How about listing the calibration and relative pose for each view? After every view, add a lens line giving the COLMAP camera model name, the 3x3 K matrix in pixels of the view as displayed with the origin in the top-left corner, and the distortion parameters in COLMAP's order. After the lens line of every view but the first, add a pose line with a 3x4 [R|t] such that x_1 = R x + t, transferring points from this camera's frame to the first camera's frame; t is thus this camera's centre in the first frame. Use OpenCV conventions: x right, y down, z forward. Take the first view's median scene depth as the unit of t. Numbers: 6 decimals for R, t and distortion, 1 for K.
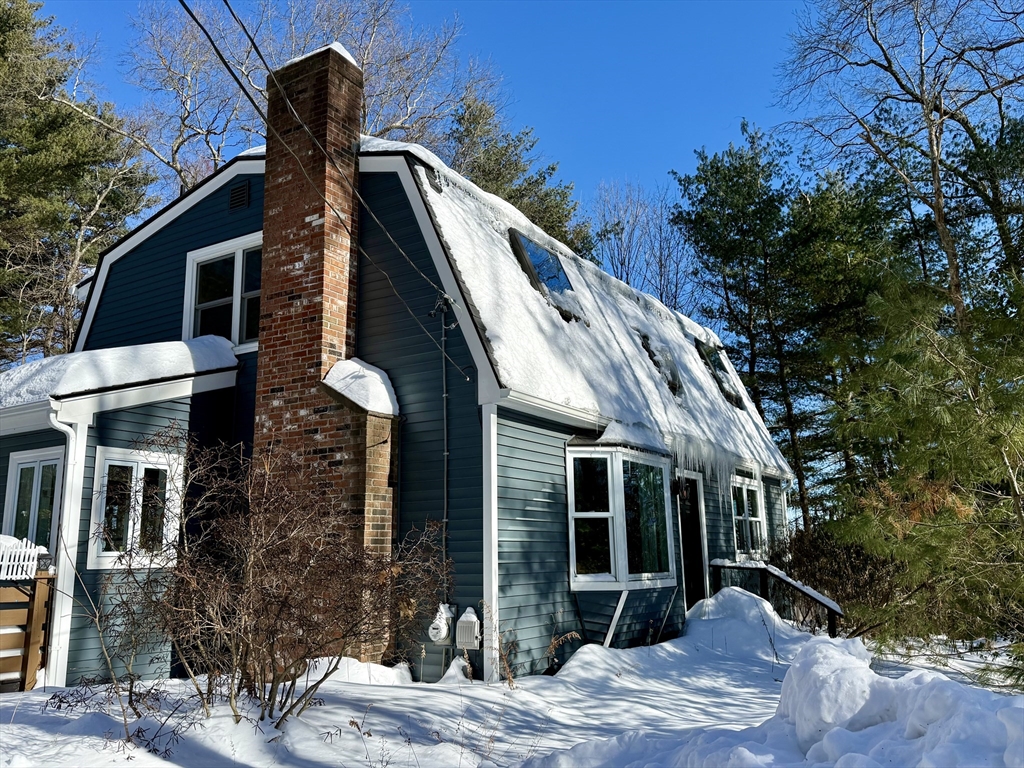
lens RADIAL K [[817.3, 0, 514.0], [0, 817.3, 390.4], [0, 0, 1]] dist [0.128026, -0.204519]
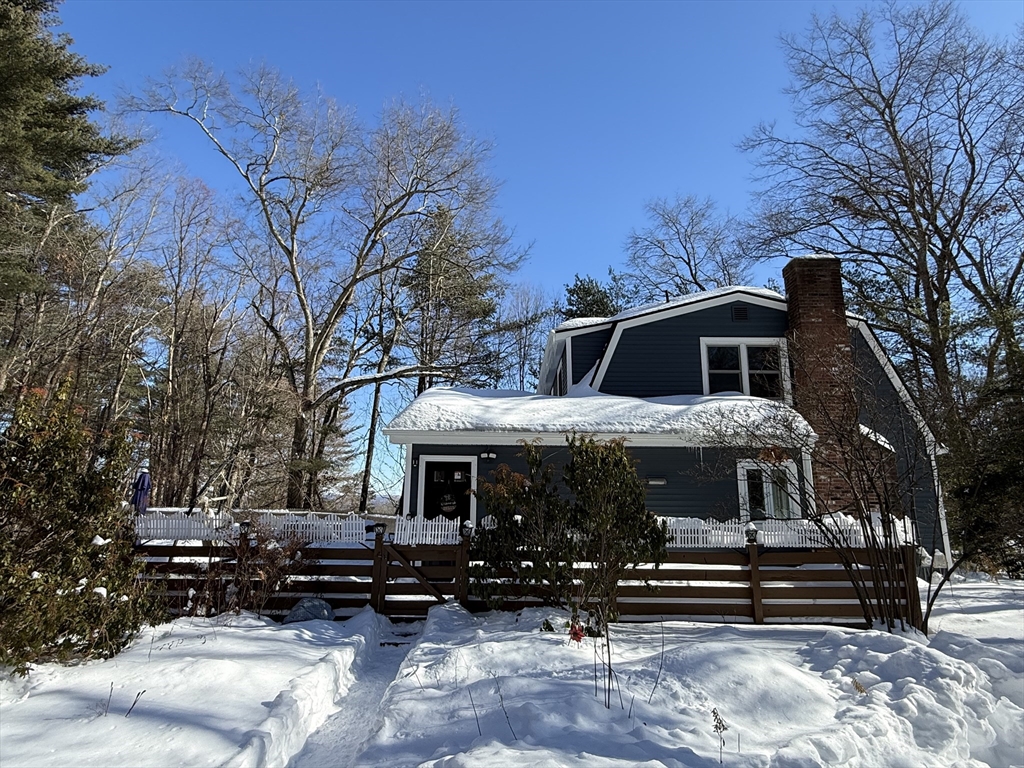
lens RADIAL K [[536.5, 0, 512.0], [0, 536.5, 384.0], [0, 0, 1]] dist [0.002415, -0.000211]
pose [[0.855406, 0.131218, 0.501062, -1.501230], [-0.123189, 0.991160, -0.049258, 0.034825], [-0.503096, -0.019590, 0.864008, 0.297644]]
